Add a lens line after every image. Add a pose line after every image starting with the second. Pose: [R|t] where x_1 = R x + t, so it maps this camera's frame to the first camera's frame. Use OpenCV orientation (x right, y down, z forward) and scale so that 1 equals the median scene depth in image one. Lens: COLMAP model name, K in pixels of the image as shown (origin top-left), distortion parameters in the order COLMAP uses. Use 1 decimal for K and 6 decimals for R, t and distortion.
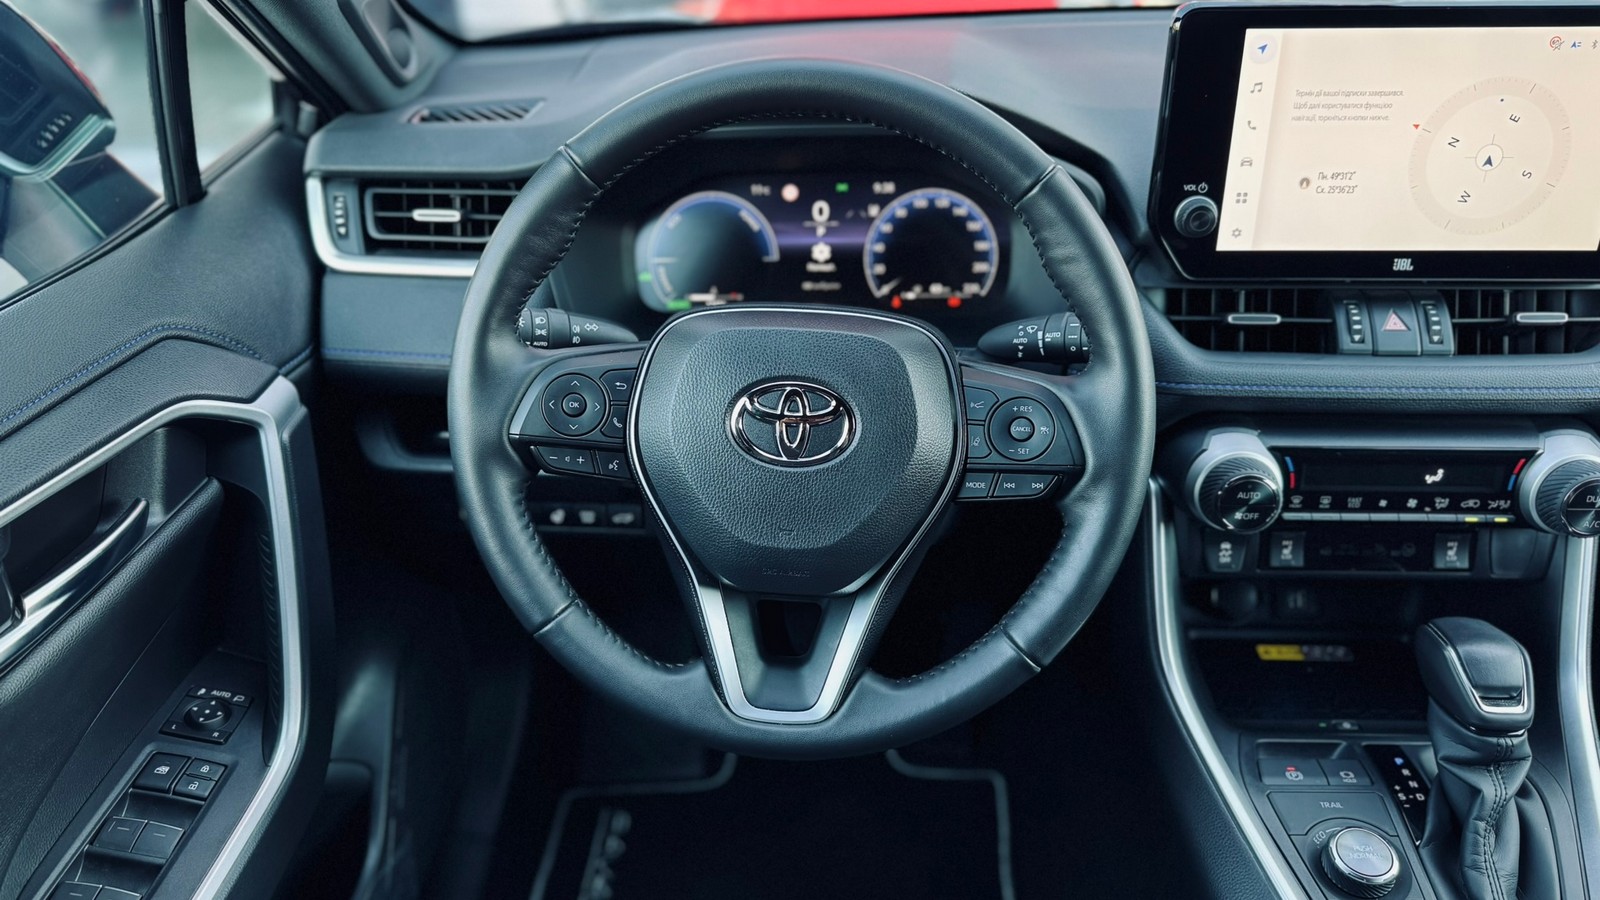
lens RADIAL K [[1205.5, 0, 800.0], [0, 1205.5, 450.0], [0, 0, 1]] dist [0.036464, -0.092190]
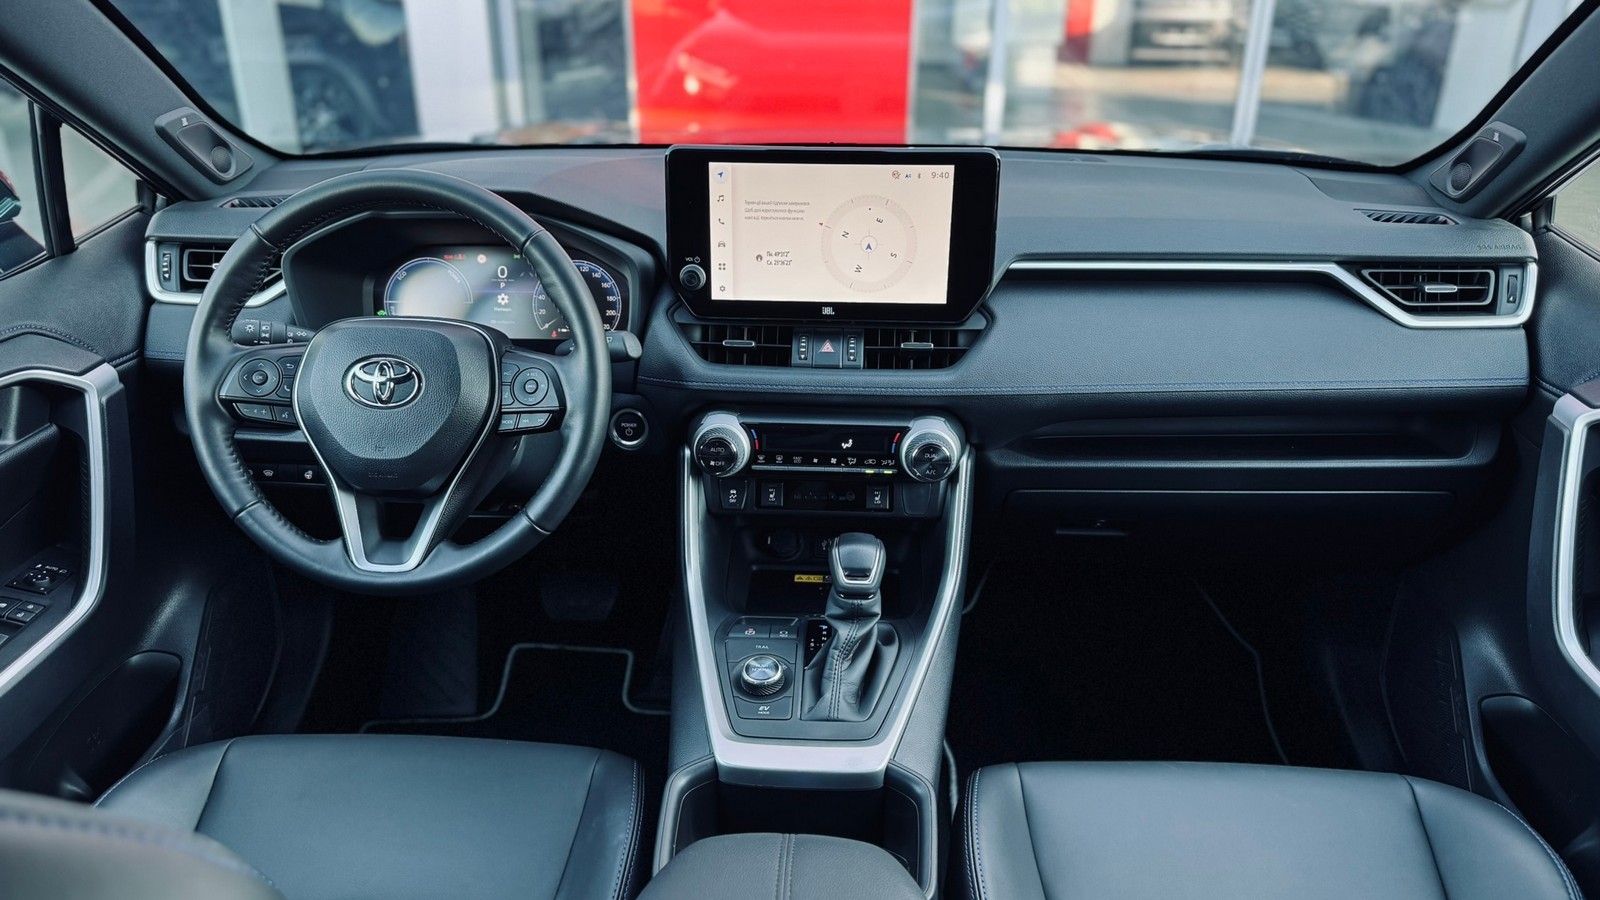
lens RADIAL K [[1134.0, 0, 800.0], [0, 1134.0, 450.0], [0, 0, 1]] dist [0.038378, -0.041908]
pose [[0.999587, 0.022120, 0.018350, 0.436891], [-0.020580, 0.996563, -0.080245, 0.149809], [-0.020062, 0.079834, 0.996606, -0.472694]]
